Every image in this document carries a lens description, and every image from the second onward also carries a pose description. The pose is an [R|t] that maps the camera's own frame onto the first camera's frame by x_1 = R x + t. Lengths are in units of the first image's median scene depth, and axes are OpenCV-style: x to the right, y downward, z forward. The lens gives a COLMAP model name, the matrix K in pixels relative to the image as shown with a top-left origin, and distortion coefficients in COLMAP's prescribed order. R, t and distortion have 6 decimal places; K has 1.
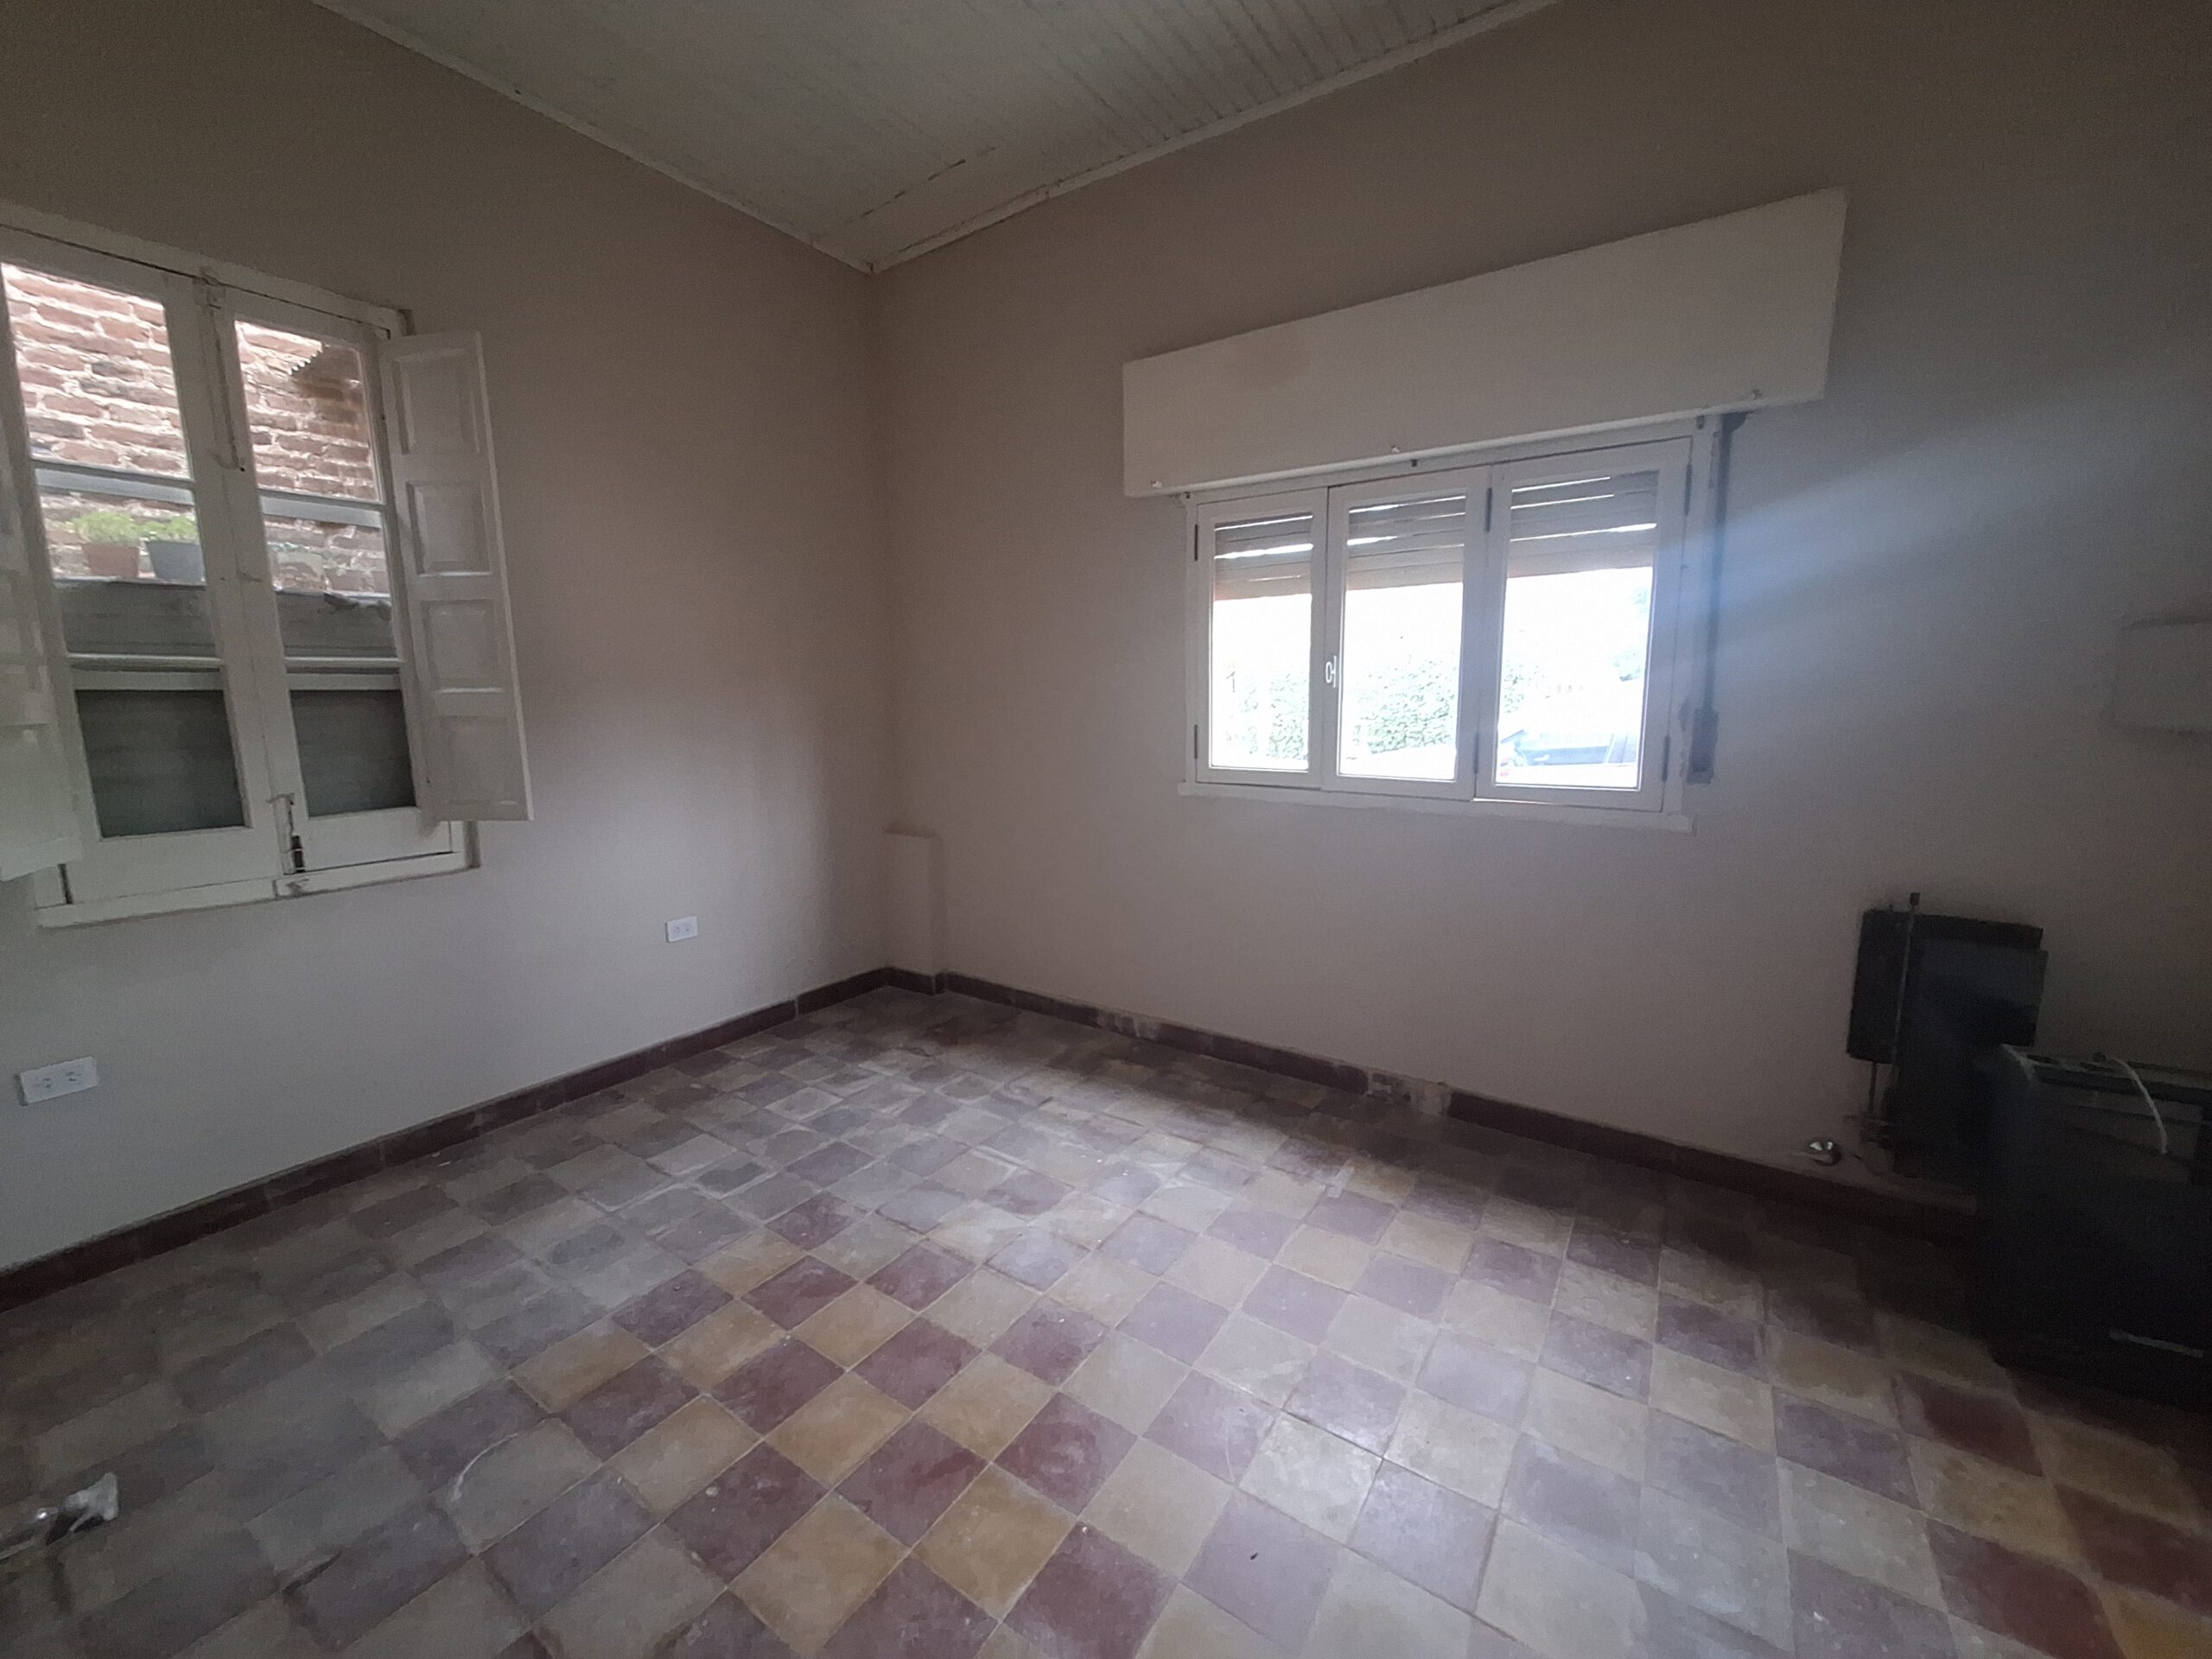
lens RADIAL K [[878.5, 0, 1114.9], [0, 878.5, 823.2], [0, 0, 1]] dist [-0.000897, -0.000064]
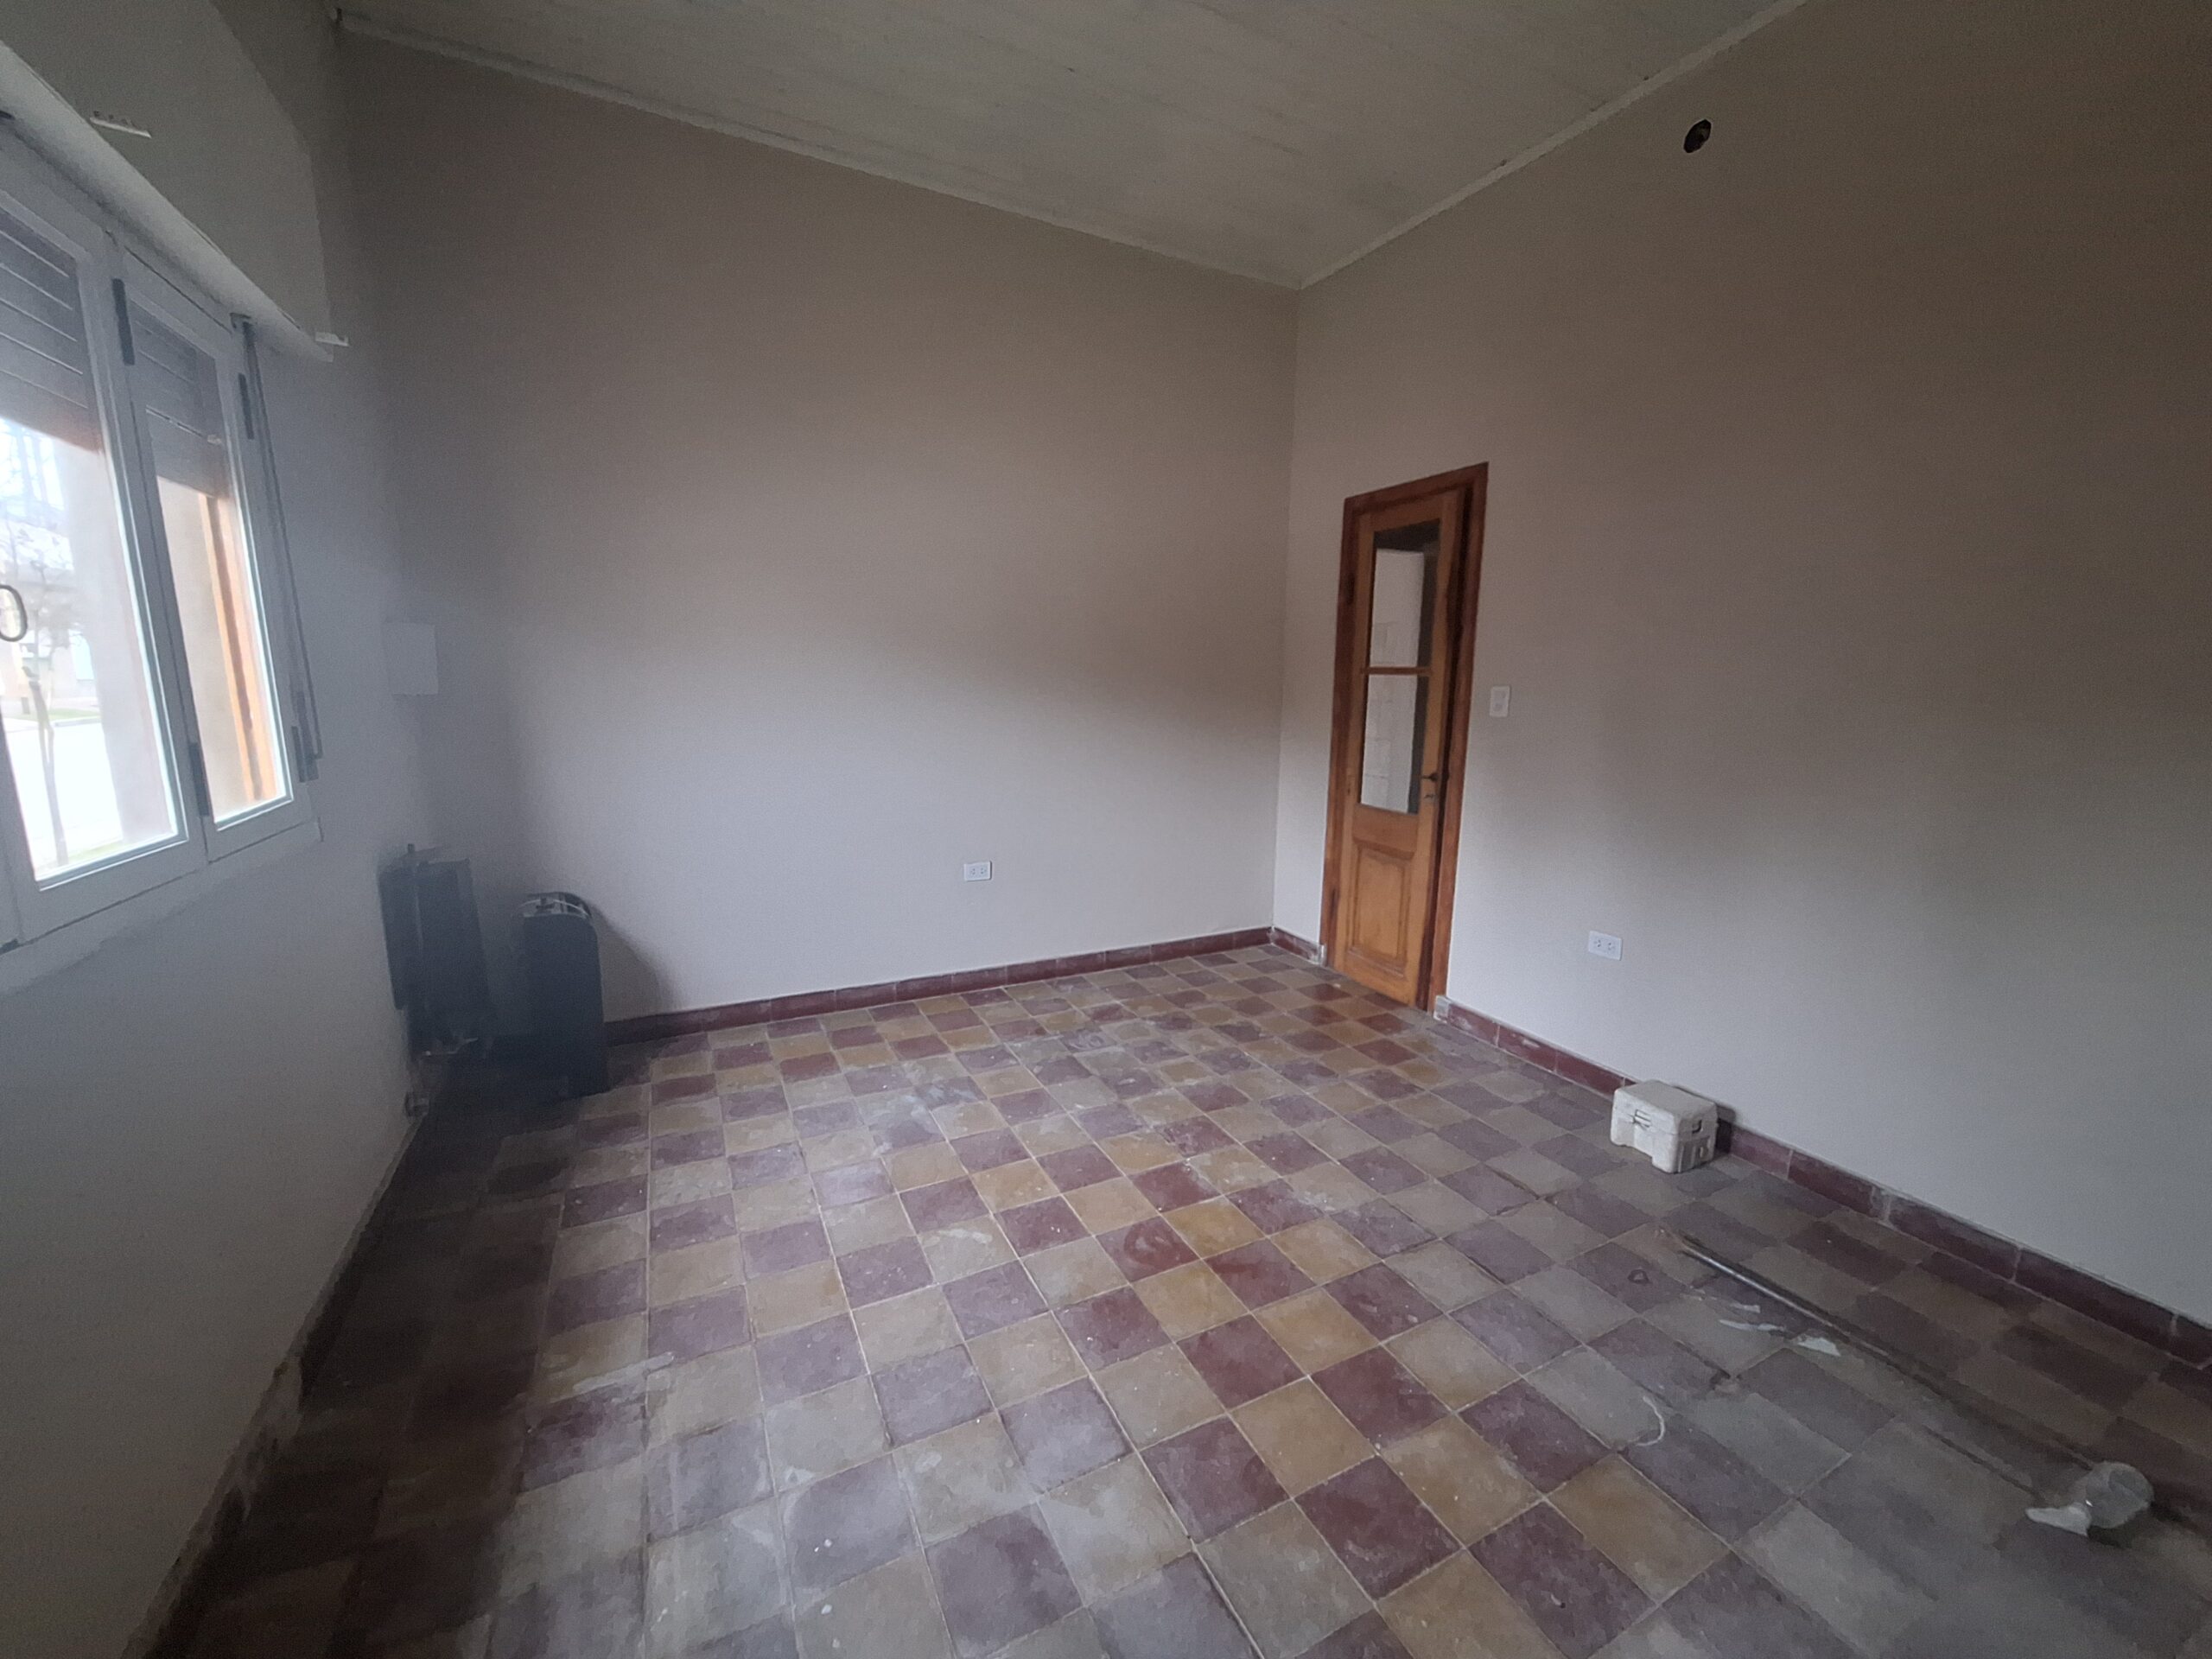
lens RADIAL K [[878.5, 0, 1112.3], [0, 878.5, 832.6], [0, 0, 1]] dist [-0.000897, -0.000064]
pose [[-0.880592, -0.090314, 0.465190, -0.476545], [0.060152, 0.952426, 0.298775, -0.243594], [-0.470042, 0.291081, -0.833266, 1.619485]]
